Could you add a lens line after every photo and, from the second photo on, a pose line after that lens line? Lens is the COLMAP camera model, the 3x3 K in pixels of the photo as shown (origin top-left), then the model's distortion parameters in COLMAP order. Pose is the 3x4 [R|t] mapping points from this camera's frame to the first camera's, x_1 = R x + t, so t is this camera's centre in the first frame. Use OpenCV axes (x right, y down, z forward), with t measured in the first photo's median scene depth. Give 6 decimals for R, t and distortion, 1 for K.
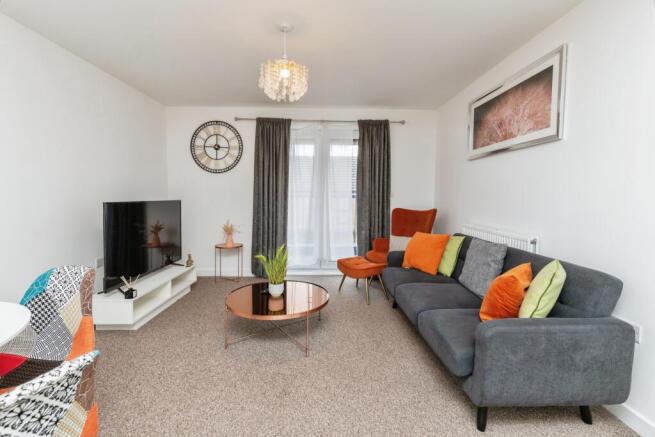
lens RADIAL K [[299.0, 0, 324.3], [0, 299.0, 206.6], [0, 0, 1]] dist [0.004183, 0.001267]
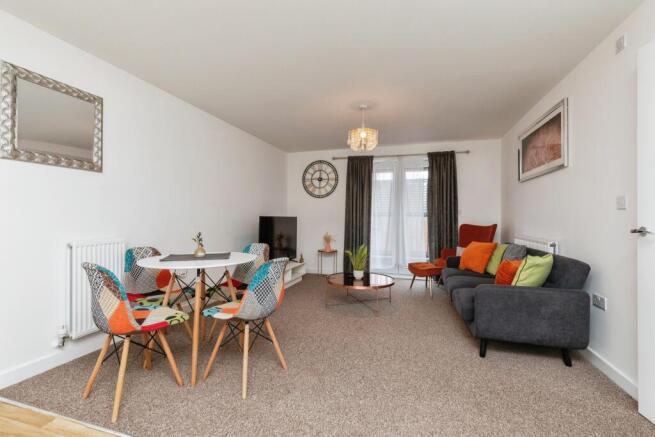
lens RADIAL K [[299.0, 0, 326.0], [0, 299.0, 217.3], [0, 0, 1]] dist [0.004183, 0.001267]
pose [[0.953327, -0.002819, -0.301927, 0.095476], [-0.009668, 0.999159, -0.039854, 0.036845], [0.301785, 0.040913, 0.952498, -0.338265]]
